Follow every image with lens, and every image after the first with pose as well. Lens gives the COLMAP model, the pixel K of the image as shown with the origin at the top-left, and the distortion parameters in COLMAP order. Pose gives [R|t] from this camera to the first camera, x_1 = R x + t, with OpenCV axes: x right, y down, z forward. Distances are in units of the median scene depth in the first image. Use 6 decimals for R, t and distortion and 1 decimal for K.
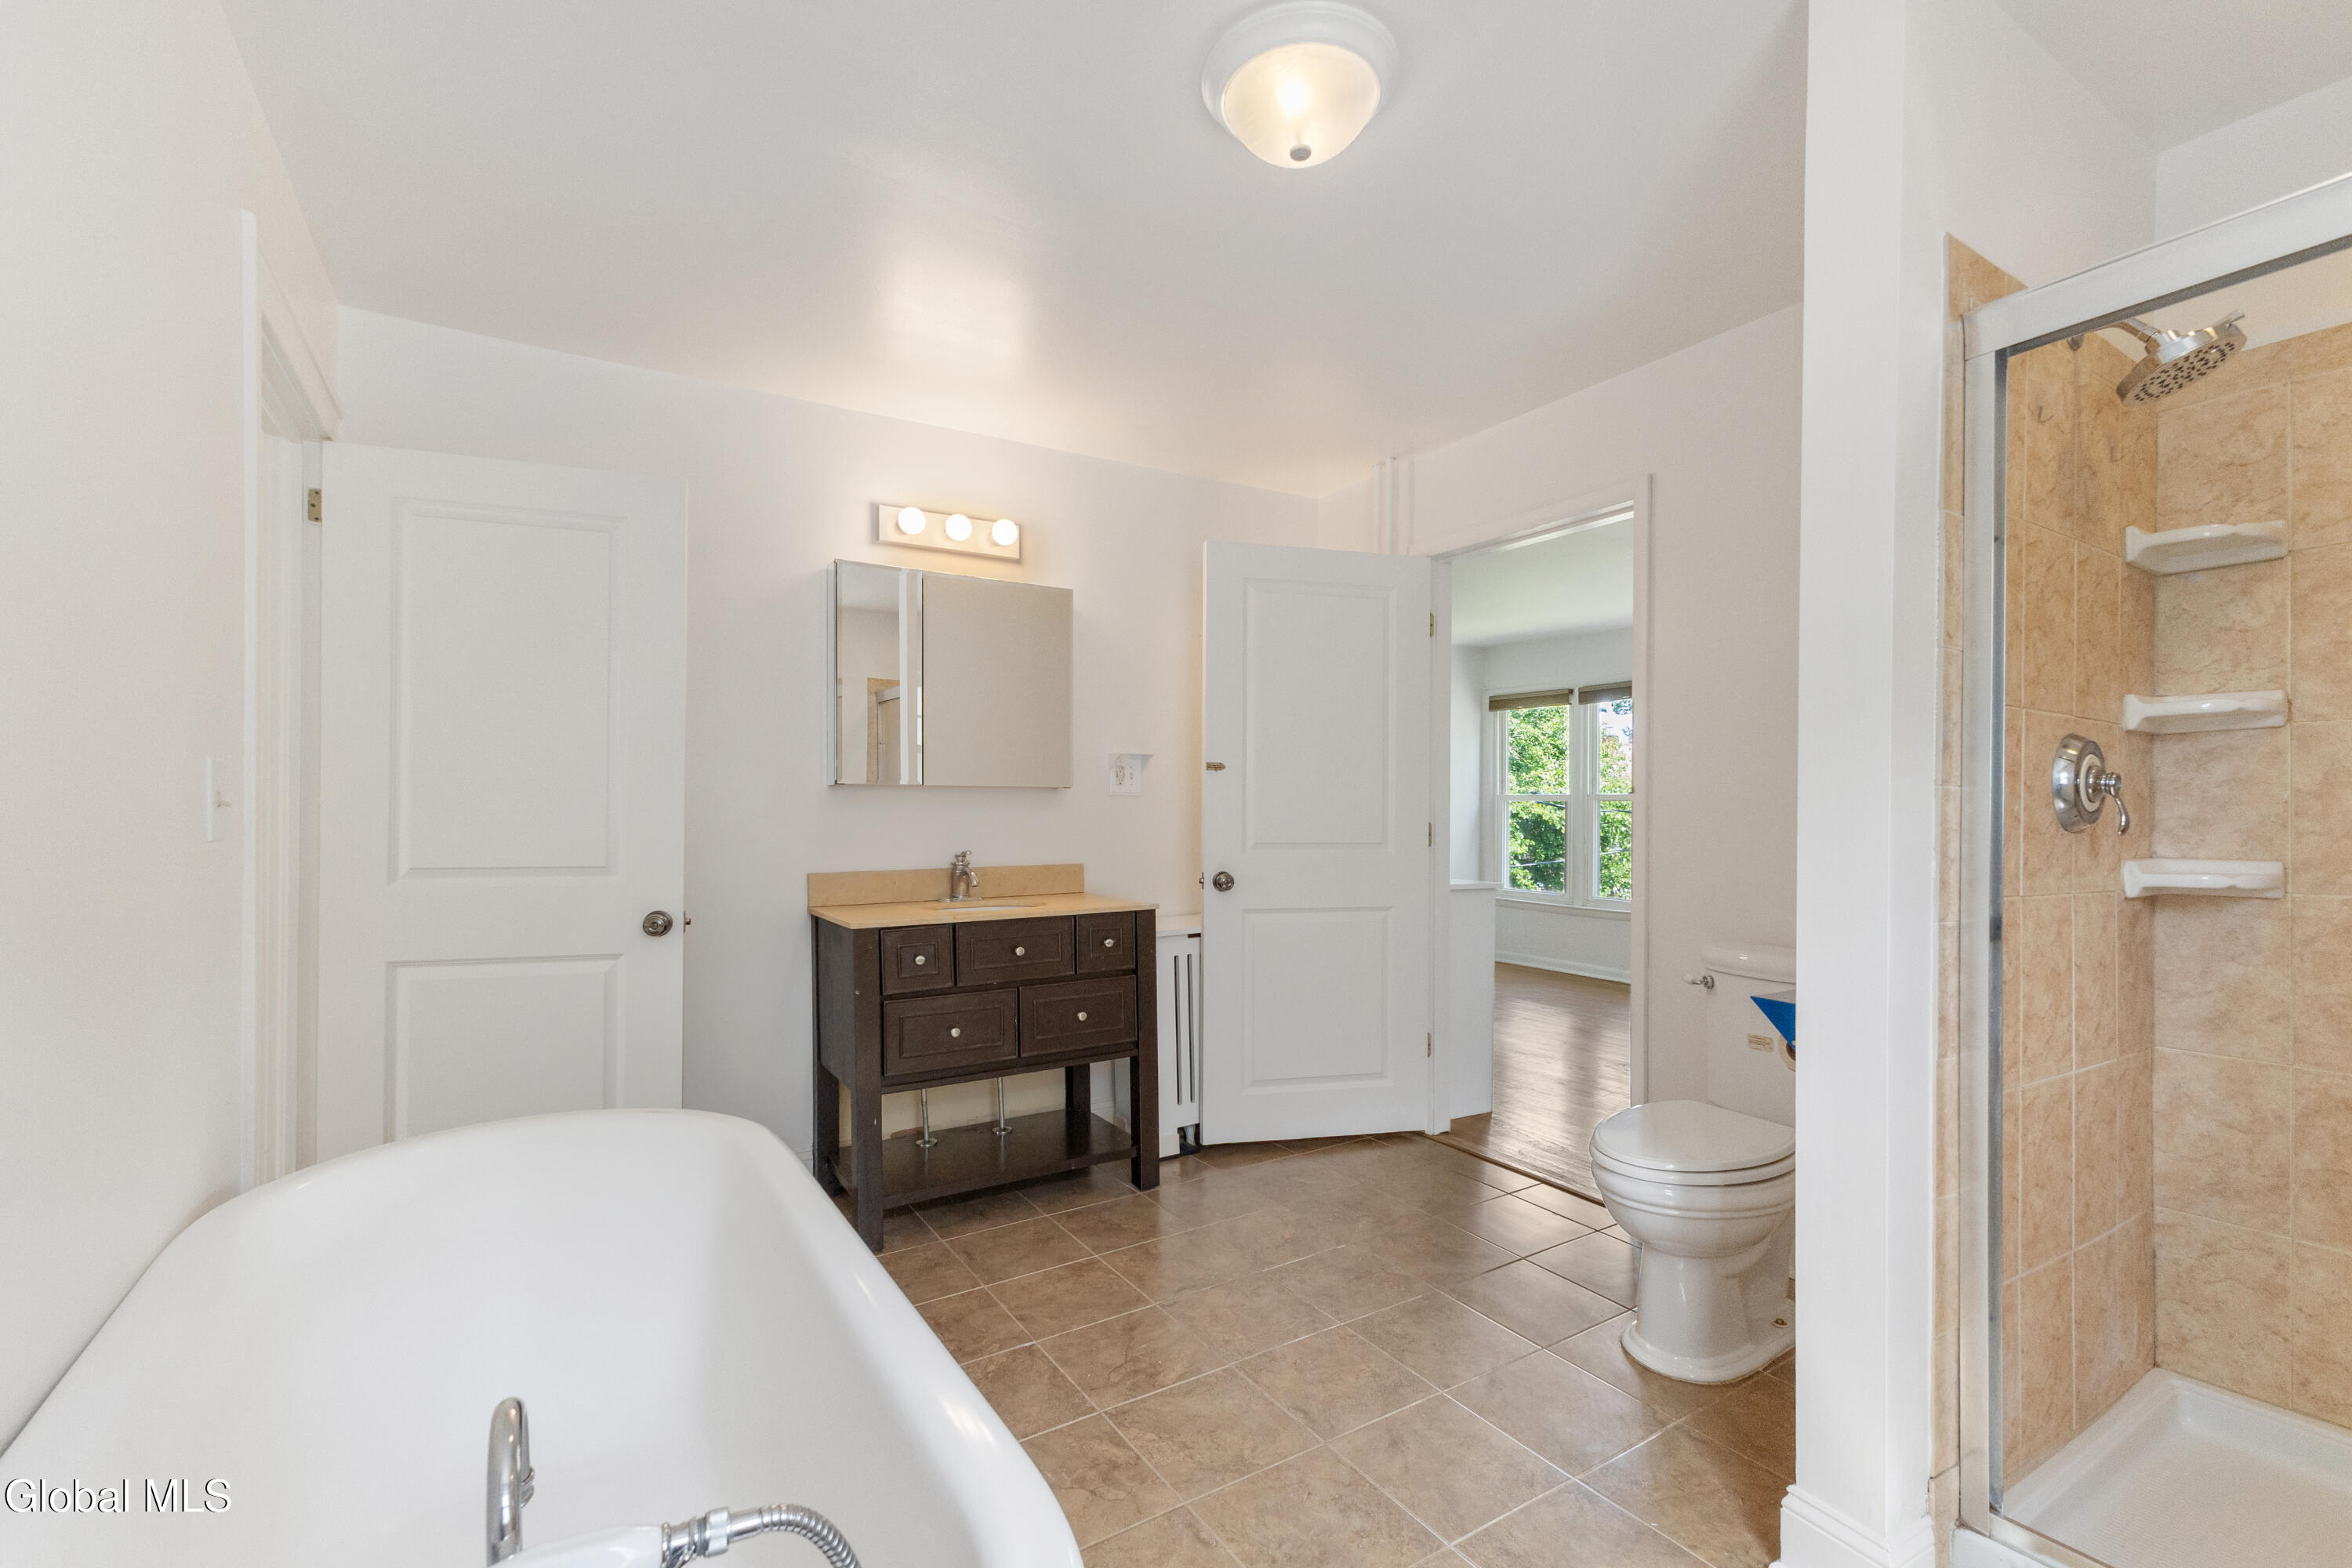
lens RADIAL K [[1015.0, 0, 1171.5], [0, 1015.0, 802.7], [0, 0, 1]] dist [0.007387, -0.003722]
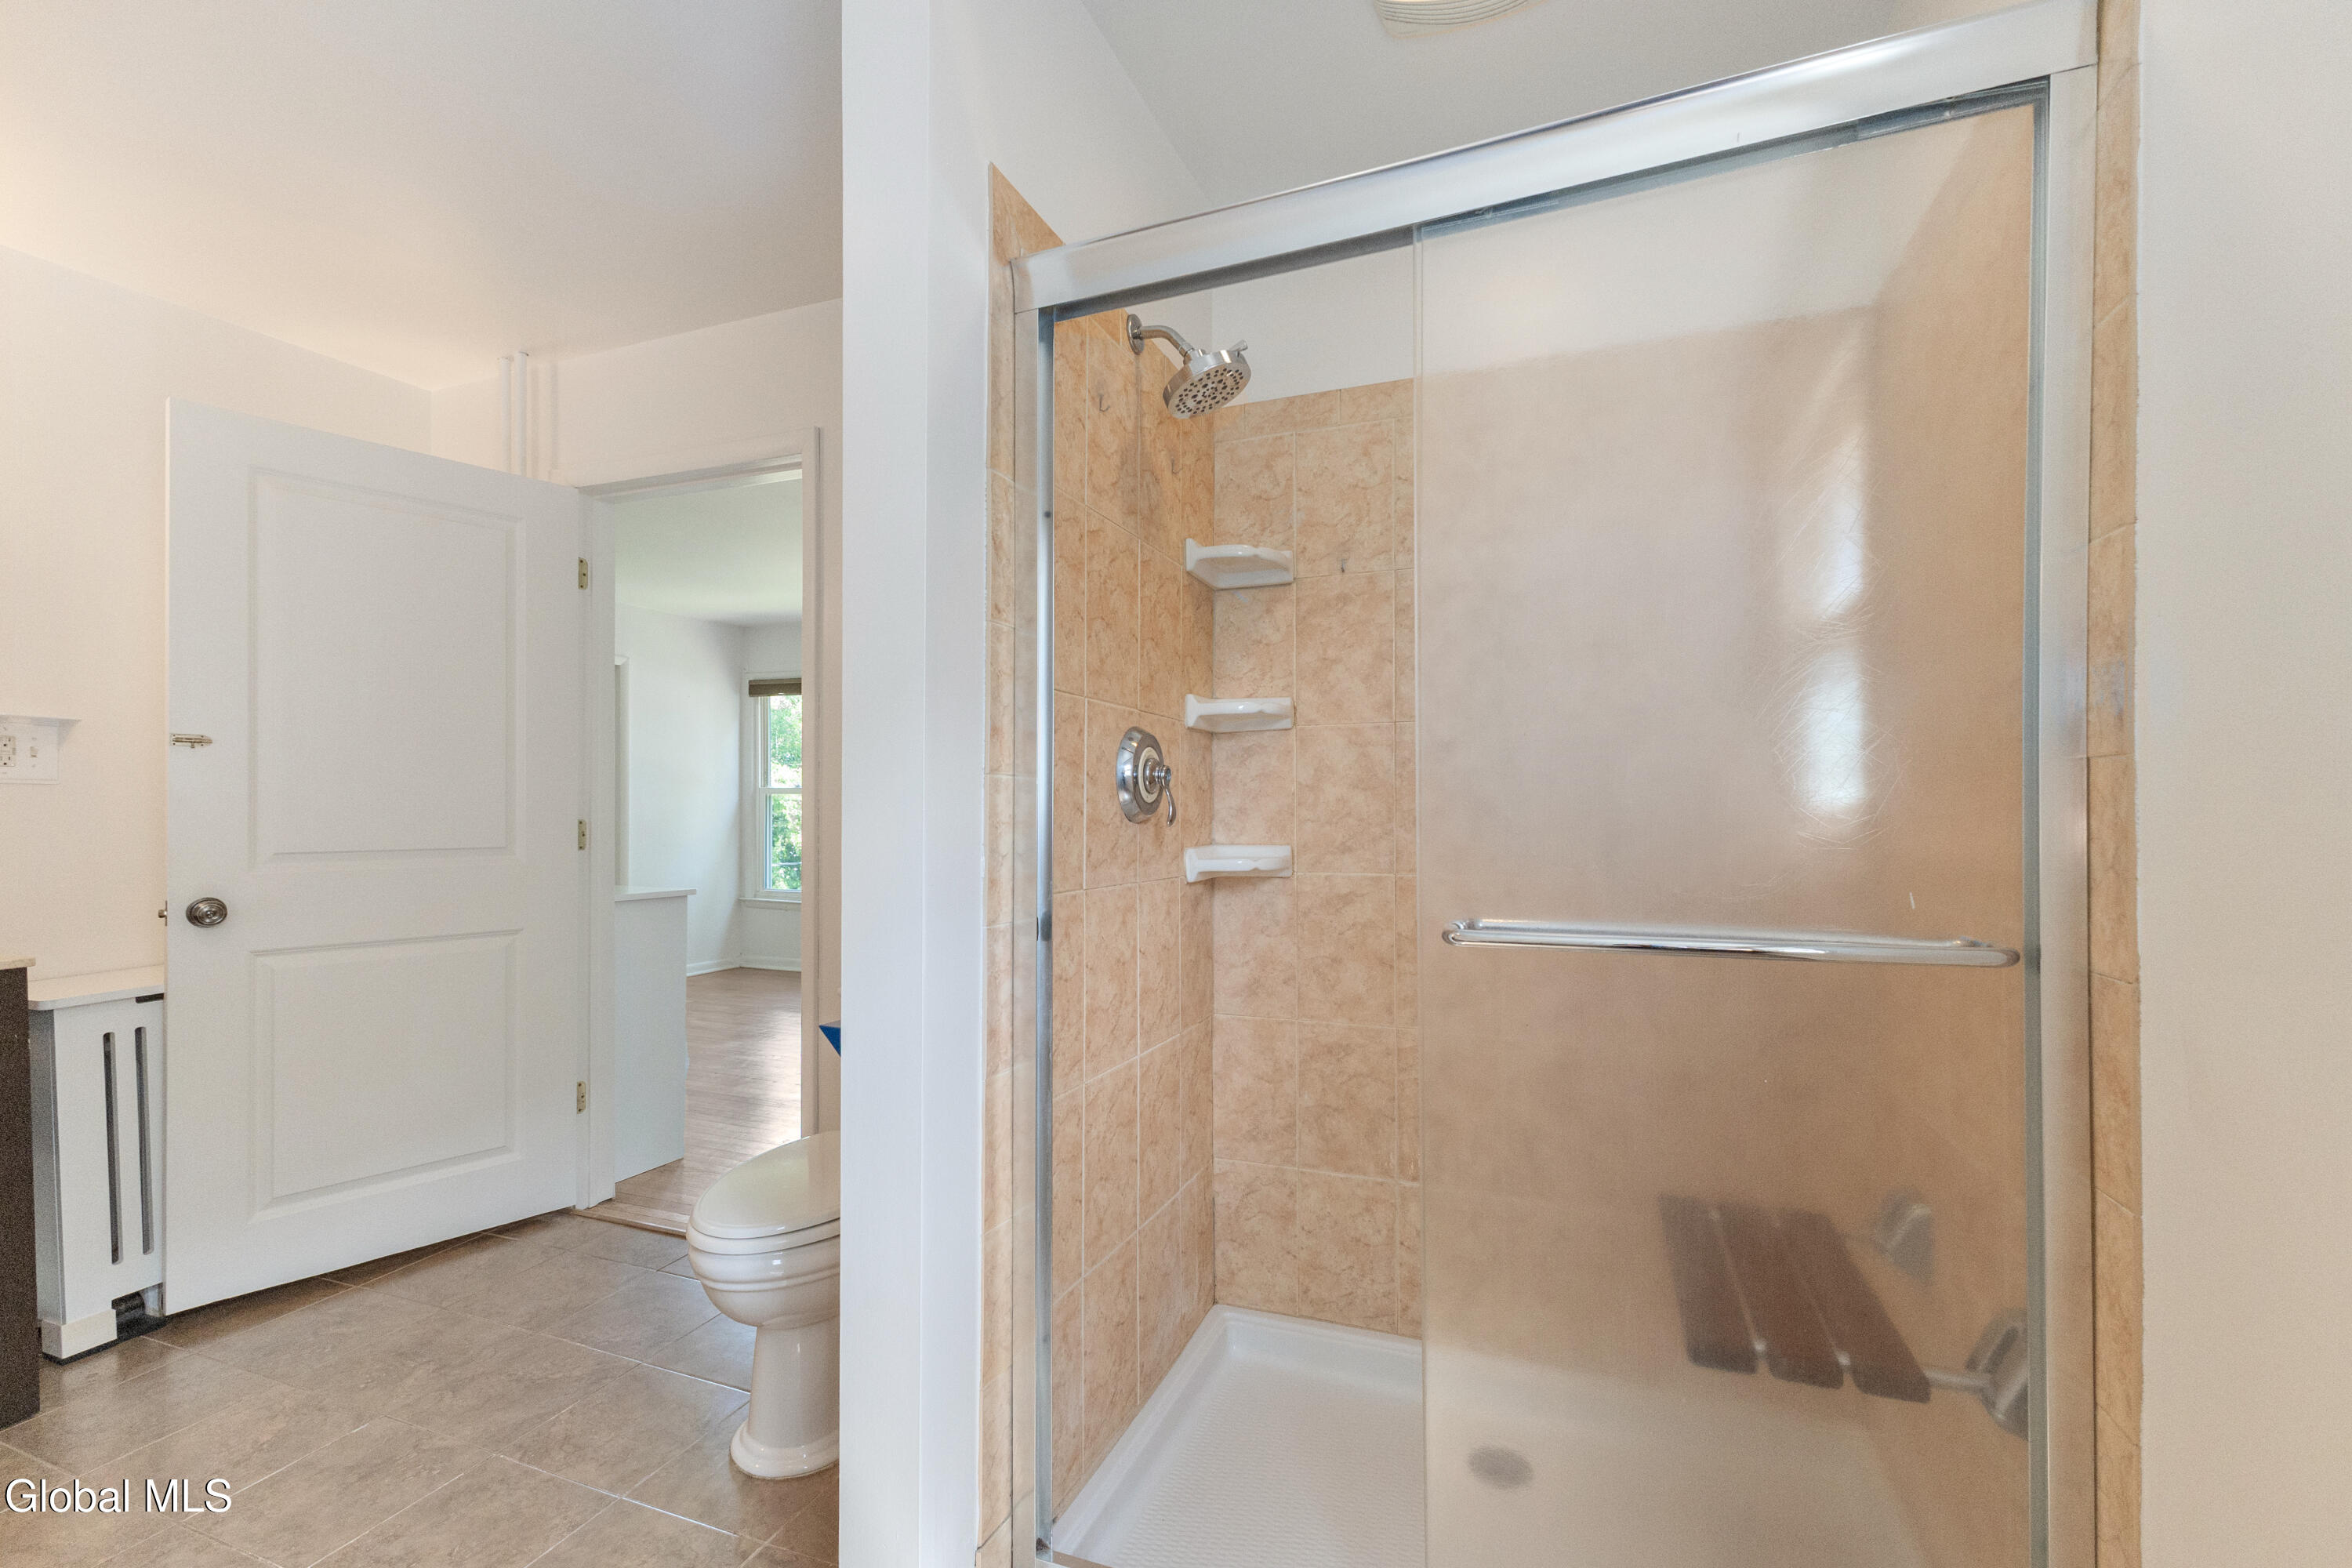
lens RADIAL K [[1015.0, 0, 1167.4], [0, 1015.0, 794.7], [0, 0, 1]] dist [0.007387, -0.003722]
pose [[0.805530, 0.000988, 0.592554, 0.277190], [0.000473, 0.999997, -0.002310, 0.002613], [-0.592555, 0.002141, 0.805527, 0.143301]]
